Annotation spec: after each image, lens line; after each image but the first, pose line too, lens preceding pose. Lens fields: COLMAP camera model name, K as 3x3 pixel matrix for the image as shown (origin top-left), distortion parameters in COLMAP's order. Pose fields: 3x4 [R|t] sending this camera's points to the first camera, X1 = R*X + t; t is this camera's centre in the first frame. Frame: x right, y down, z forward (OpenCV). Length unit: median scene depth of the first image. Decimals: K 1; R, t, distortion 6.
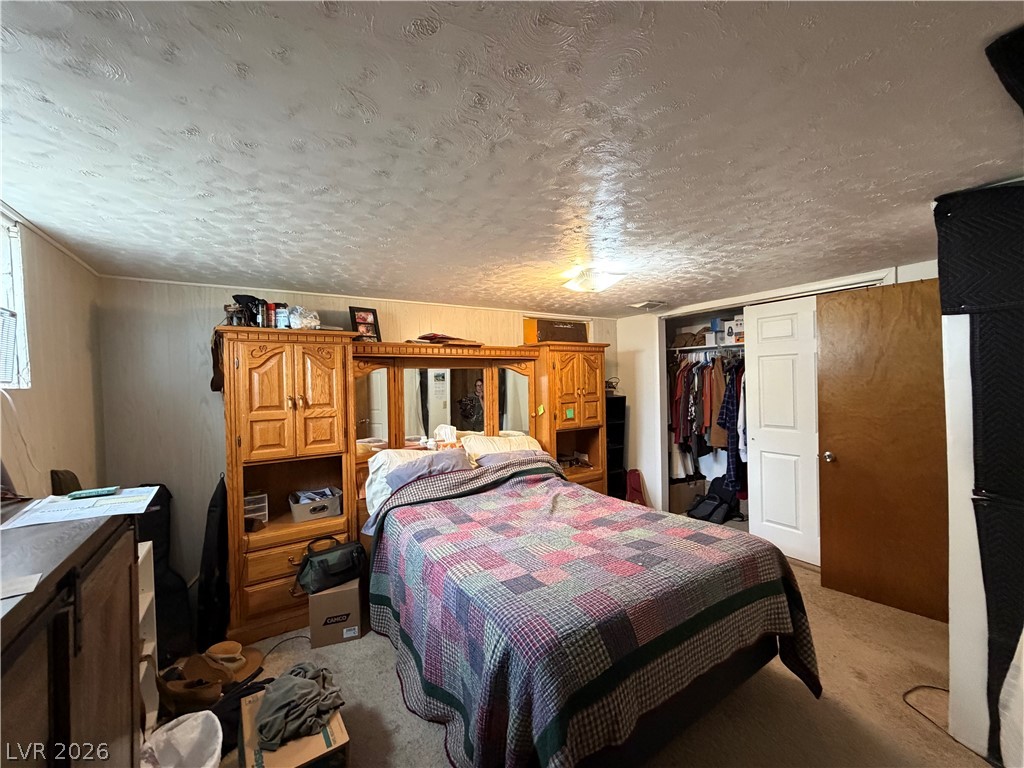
lens RADIAL K [[406.6, 0, 507.9], [0, 406.6, 386.0], [0, 0, 1]] dist [0.000191, 0.000159]
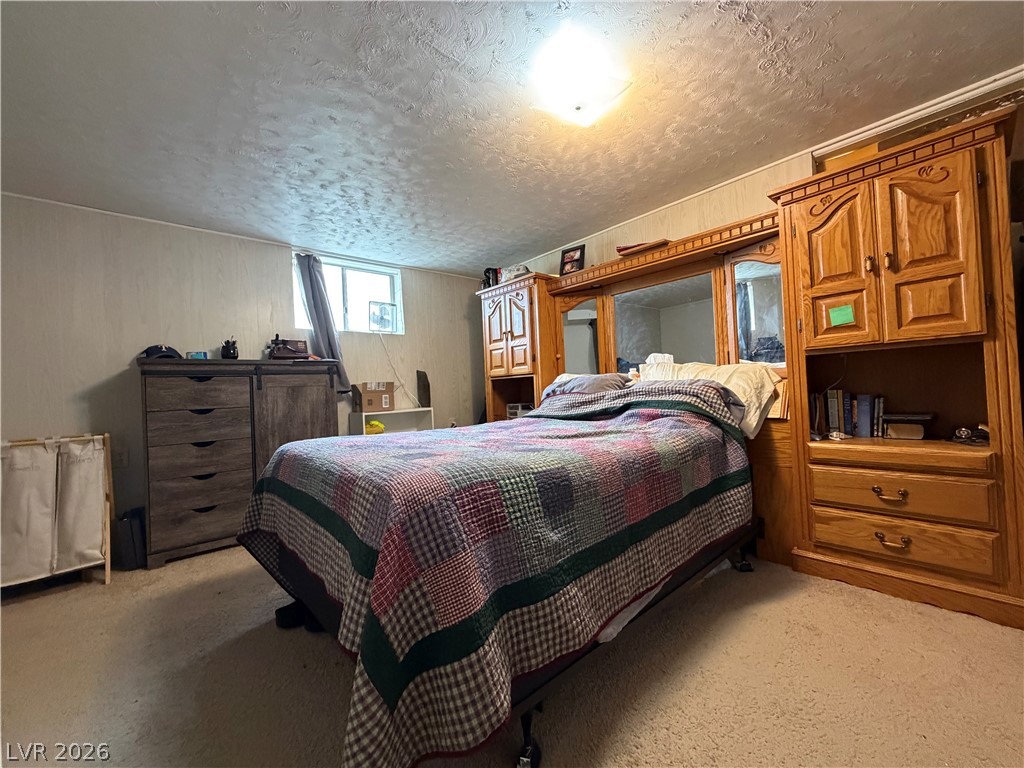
lens RADIAL K [[406.6, 0, 507.9], [0, 406.6, 386.0], [0, 0, 1]] dist [0.000191, 0.000159]
pose [[0.157715, 0.007356, -0.987457, 0.714941], [0.040119, 0.999099, 0.013850, 0.161632], [0.986669, -0.041801, 0.157278, 0.655668]]
